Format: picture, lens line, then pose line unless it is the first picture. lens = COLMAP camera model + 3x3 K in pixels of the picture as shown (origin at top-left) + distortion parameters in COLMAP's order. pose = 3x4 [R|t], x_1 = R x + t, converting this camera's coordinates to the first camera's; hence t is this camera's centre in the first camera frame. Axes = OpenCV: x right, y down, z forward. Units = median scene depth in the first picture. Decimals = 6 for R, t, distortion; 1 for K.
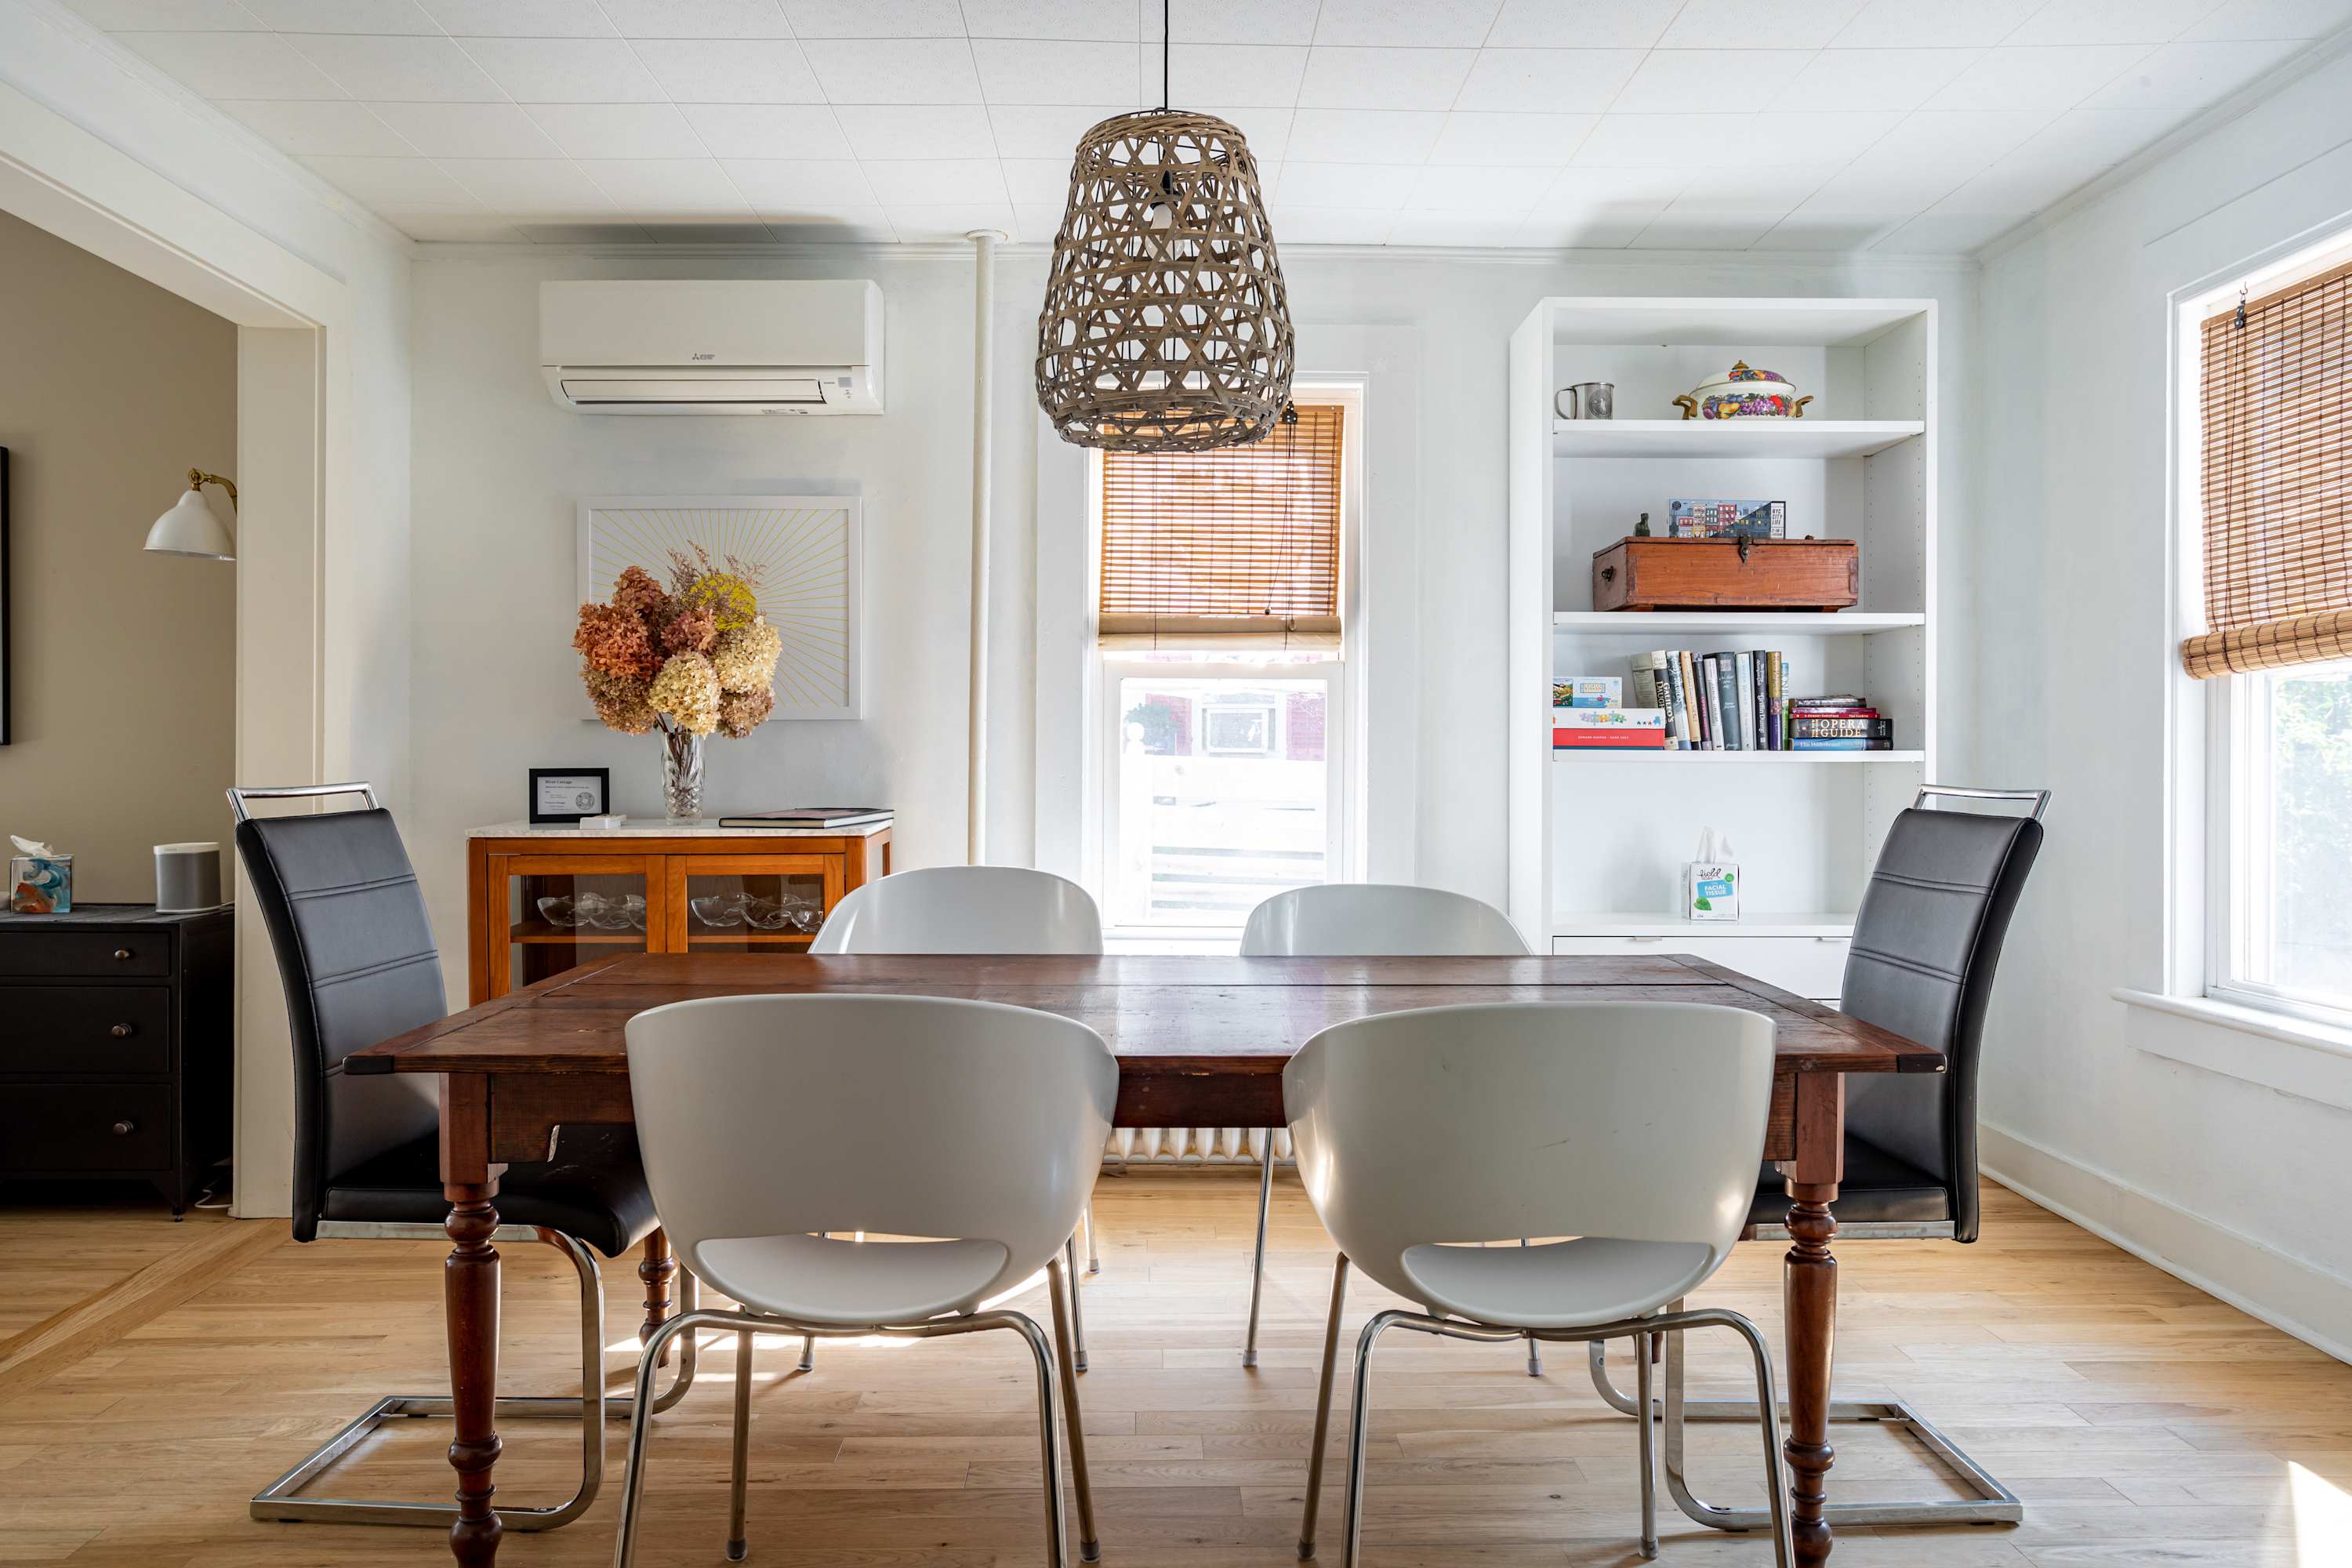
lens RADIAL K [[1674.6, 0, 1183.3], [0, 1674.6, 773.4], [0, 0, 1]] dist [-0.058722, 0.127274]
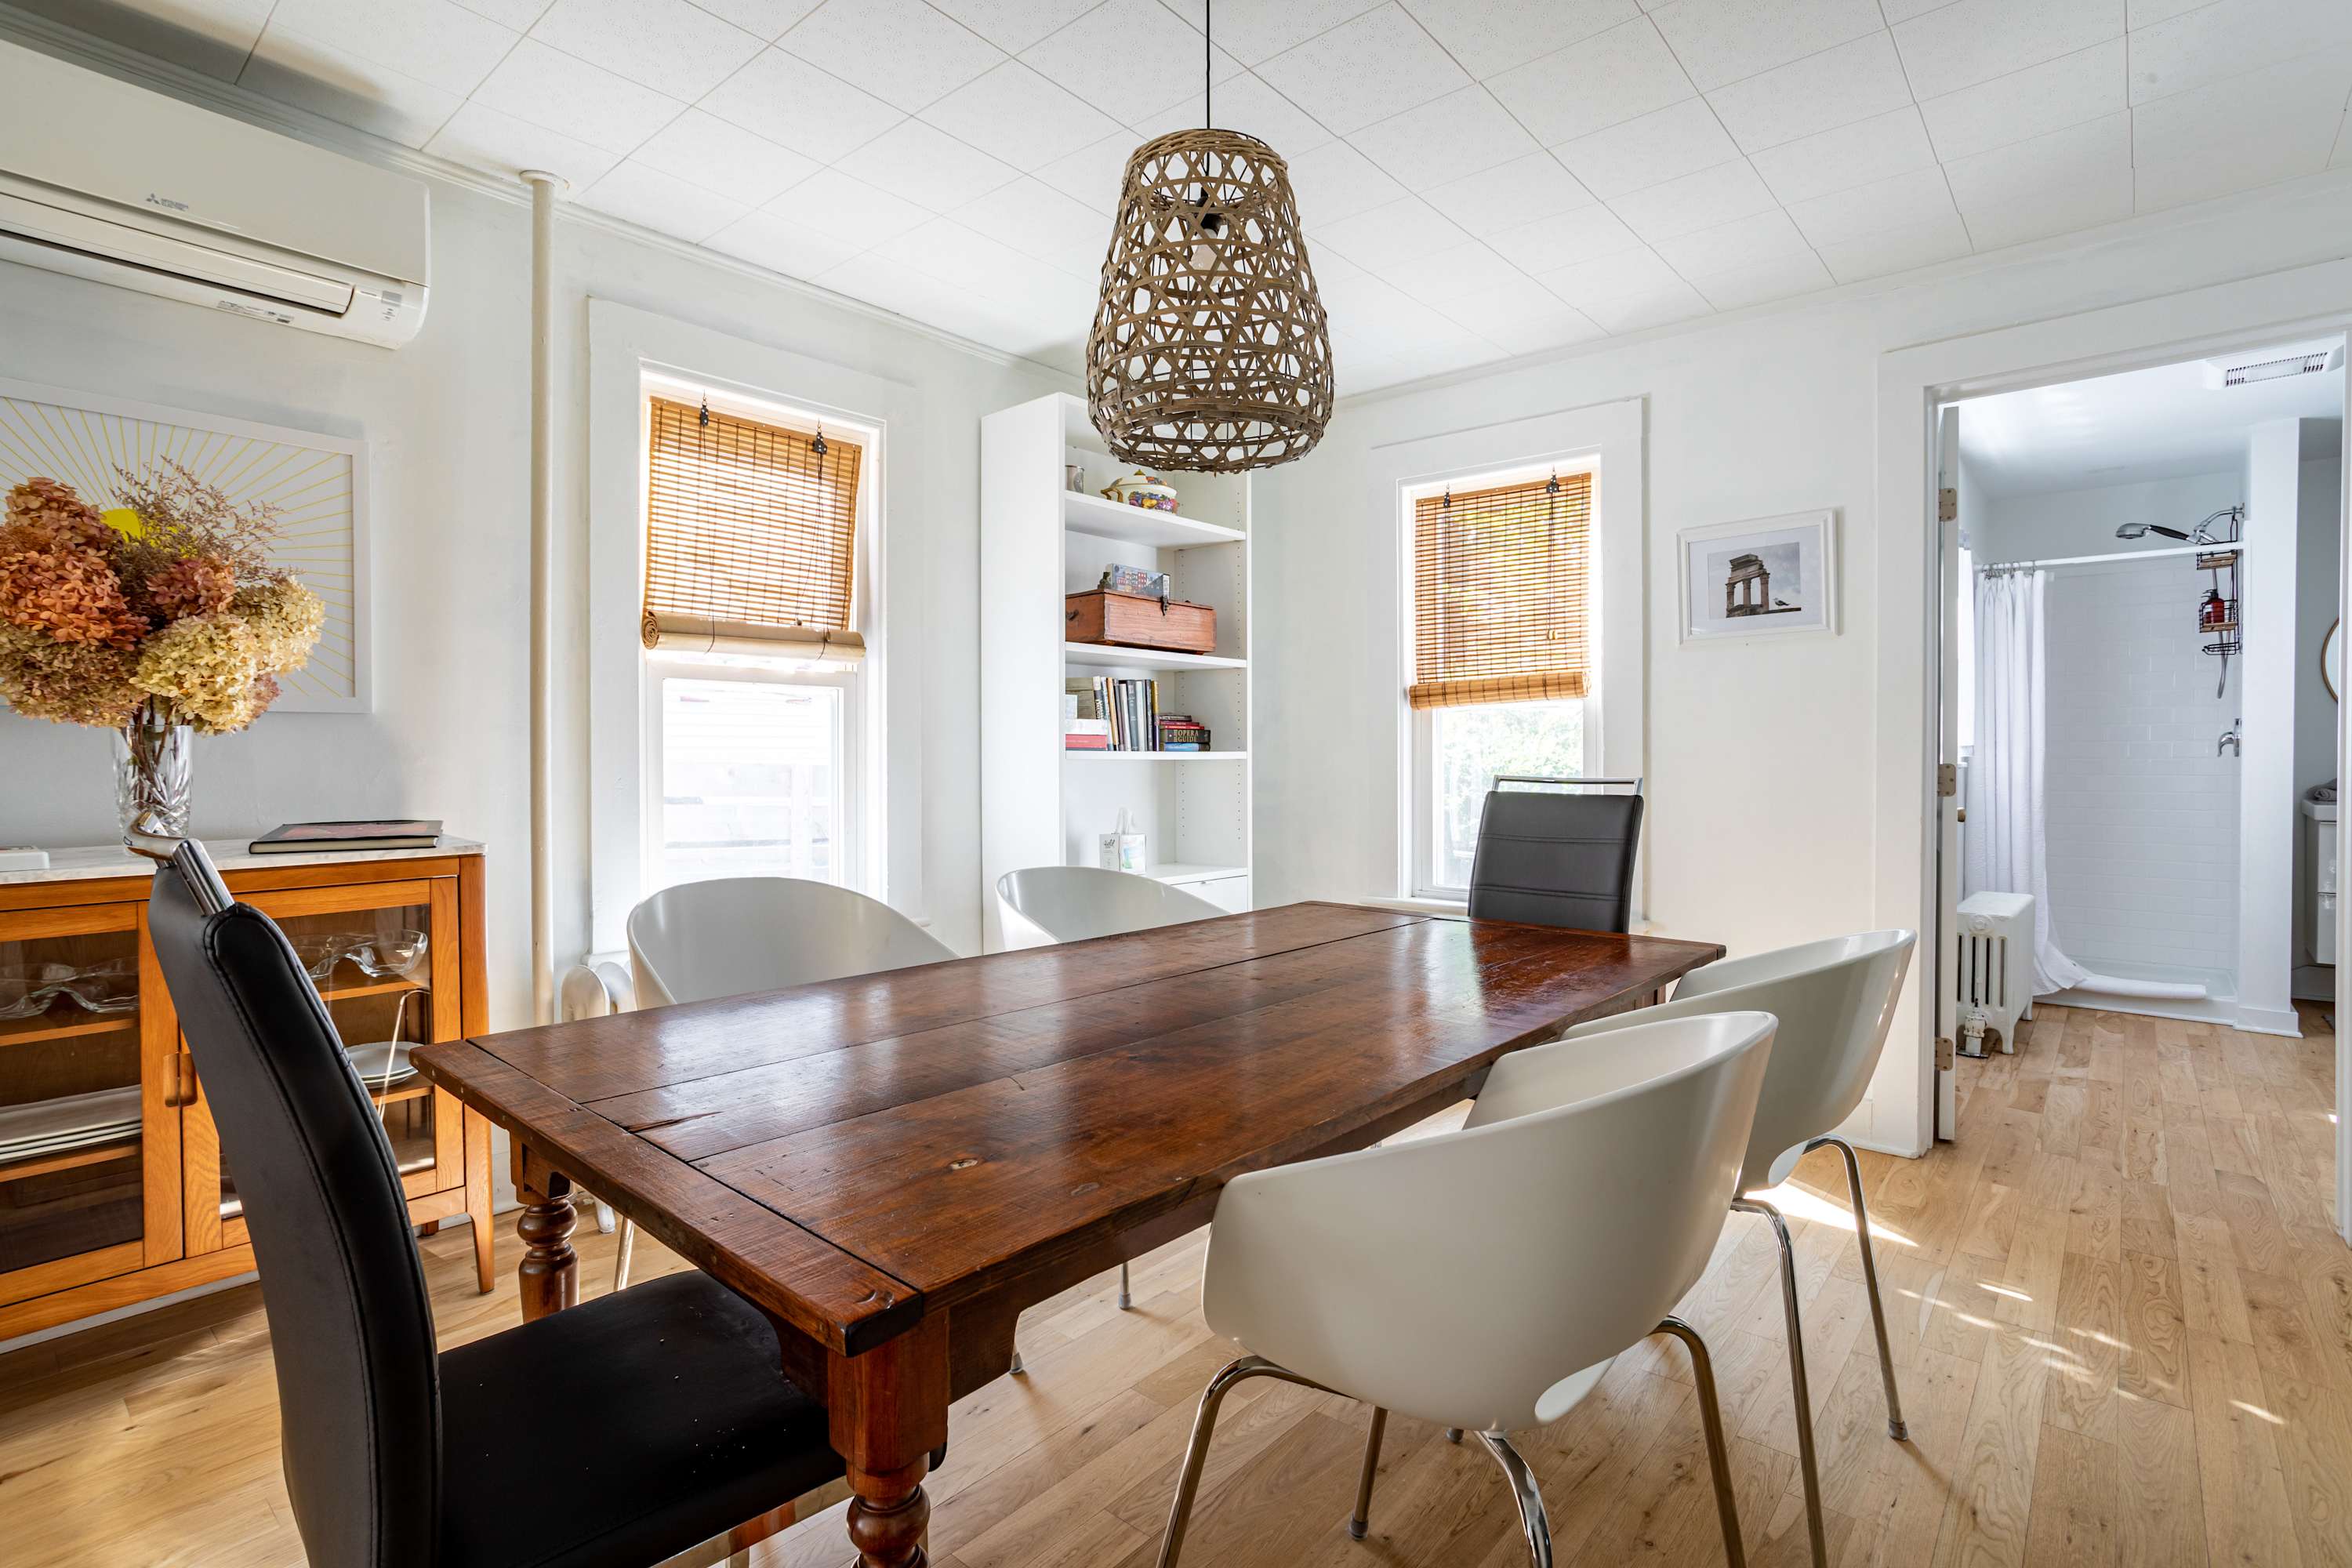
lens RADIAL K [[1122.6, 0, 1176.0], [0, 1122.6, 784.0], [0, 0, 1]] dist [-0.053524, 0.026110]
pose [[0.678465, -0.020122, 0.734357, -0.337169], [0.005902, 0.999742, 0.021941, -0.006779], [-0.734609, -0.010552, 0.678409, 0.348520]]
